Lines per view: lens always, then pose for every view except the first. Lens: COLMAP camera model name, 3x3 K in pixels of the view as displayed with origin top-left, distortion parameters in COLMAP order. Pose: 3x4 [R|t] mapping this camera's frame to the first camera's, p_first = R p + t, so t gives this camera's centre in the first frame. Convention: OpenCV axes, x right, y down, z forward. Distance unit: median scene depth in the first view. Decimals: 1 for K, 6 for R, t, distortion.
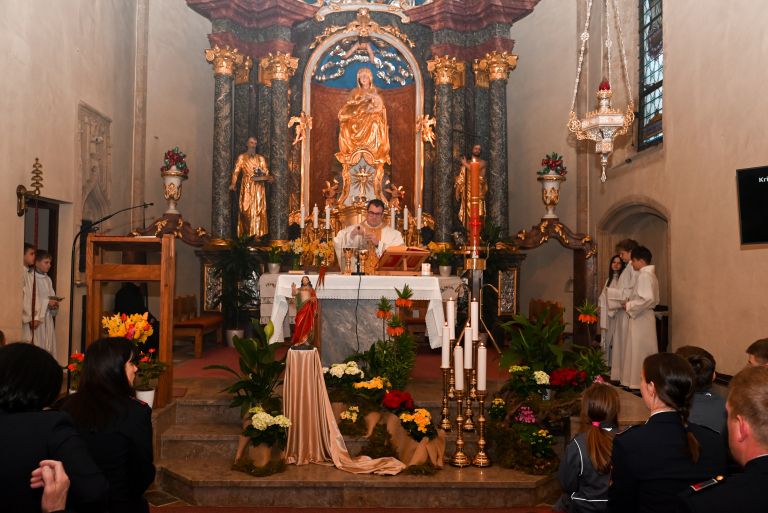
lens RADIAL K [[610.6, 0, 391.5], [0, 610.6, 257.0], [0, 0, 1]] dist [-0.000255, -0.007159]
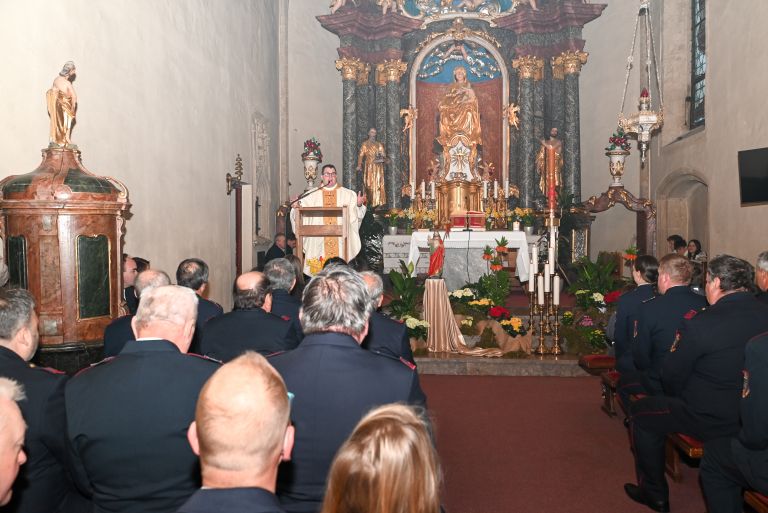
lens RADIAL K [[610.6, 0, 391.5], [0, 610.6, 257.0], [0, 0, 1]] dist [-0.000255, -0.007159]
pose [[0.992030, -0.010234, -0.125586, -0.032957], [0.016390, 0.998709, 0.048082, 0.011466], [0.124932, -0.049757, 0.990917, -0.270780]]
